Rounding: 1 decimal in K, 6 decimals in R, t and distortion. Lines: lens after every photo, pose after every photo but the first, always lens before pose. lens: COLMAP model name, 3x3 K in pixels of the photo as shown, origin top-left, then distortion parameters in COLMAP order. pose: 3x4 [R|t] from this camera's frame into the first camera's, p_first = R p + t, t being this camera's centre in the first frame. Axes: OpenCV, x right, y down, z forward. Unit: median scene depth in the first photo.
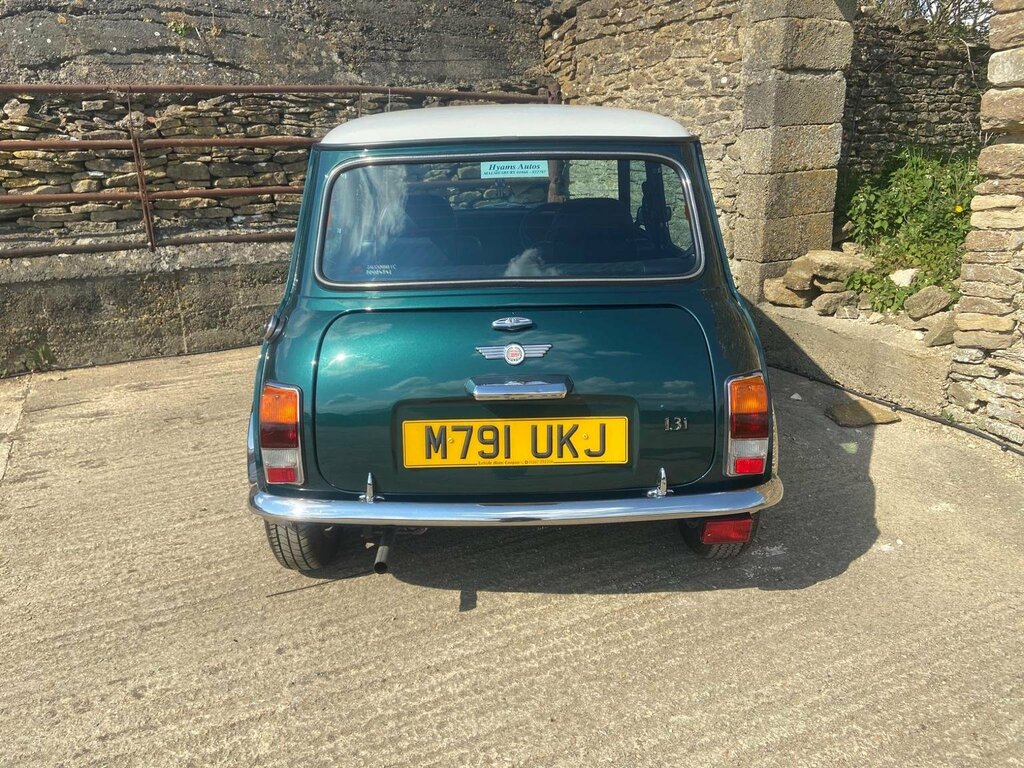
lens RADIAL K [[766.8, 0, 499.5], [0, 766.8, 376.9], [0, 0, 1]] dist [0.131171, -0.161728]
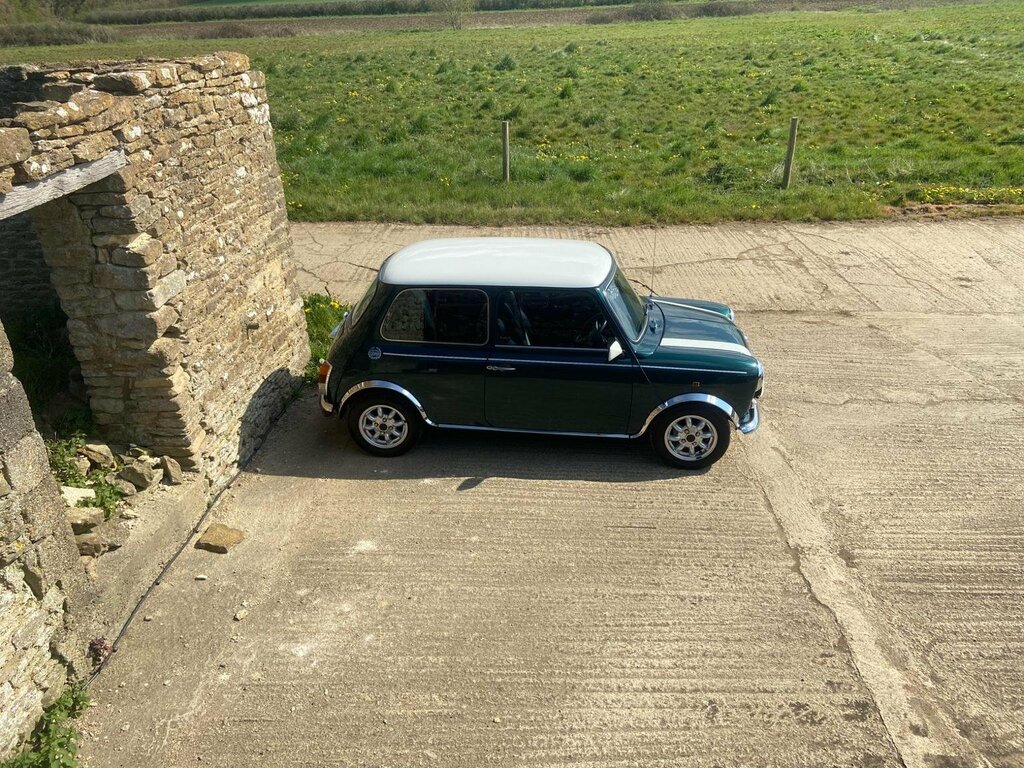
lens RADIAL K [[773.6, 0, 513.2], [0, 773.6, 366.6], [0, 0, 1]] dist [0.130608, -0.164353]
pose [[-0.885607, -0.150053, 0.439527, -0.389083], [0.174385, 0.769690, 0.614139, -0.668885], [-0.430453, 0.620533, -0.655476, 1.082457]]
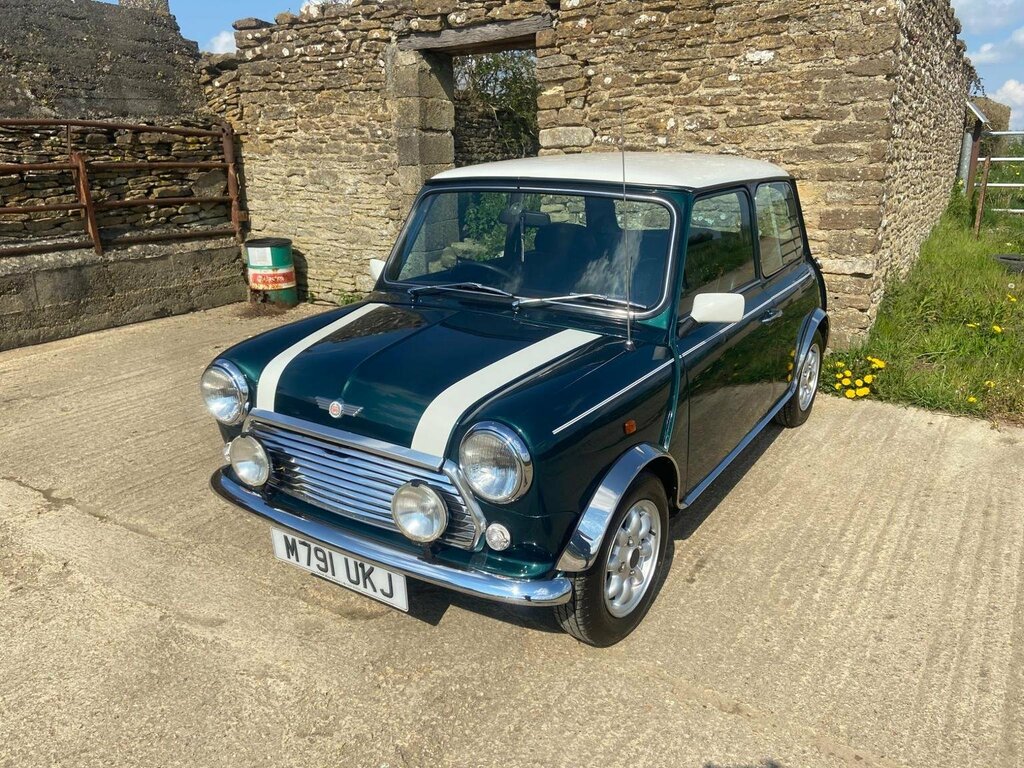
lens RADIAL K [[769.1, 0, 505.4], [0, 769.1, 374.4], [0, 0, 1]] dist [0.135932, -0.172194]
pose [[0.839307, -0.133266, 0.527070, -0.325928], [0.149424, 0.988700, 0.012041, 0.088575], [-0.522719, 0.068651, 0.849736, -0.329920]]
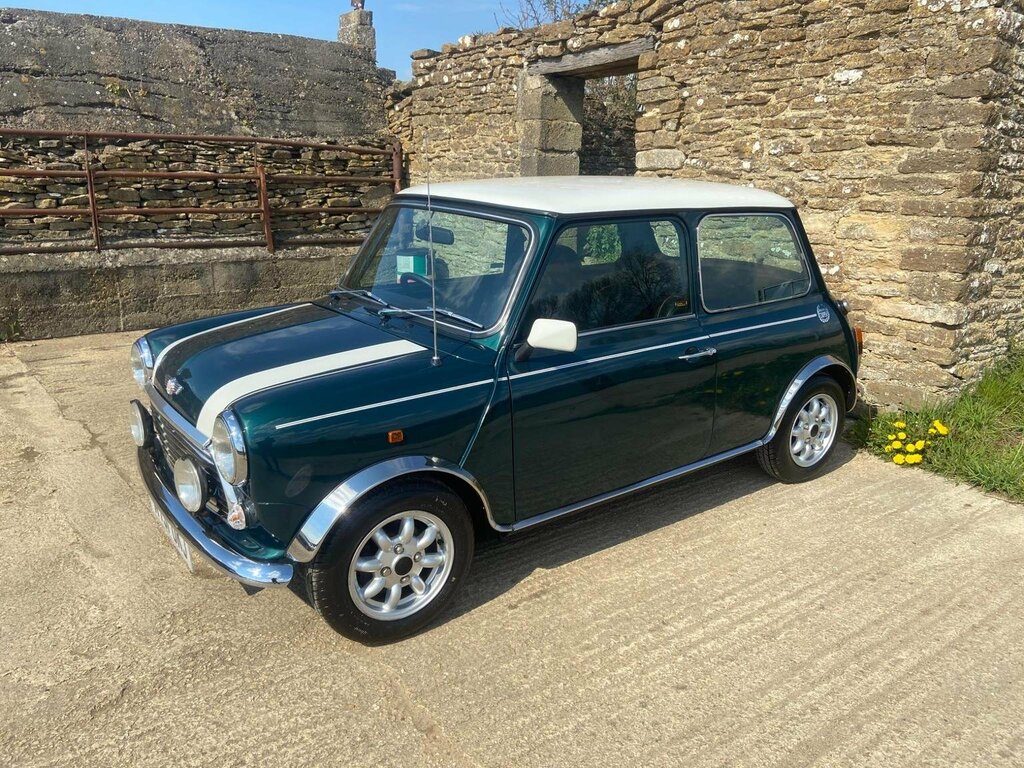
lens RADIAL K [[767.2, 0, 506.6], [0, 767.2, 370.6], [0, 0, 1]] dist [0.134304, -0.166643]
pose [[0.974704, -0.015279, 0.222977, -0.066675], [0.025848, 0.998672, -0.044558, 0.118341], [-0.222000, 0.049195, 0.973805, -0.454388]]
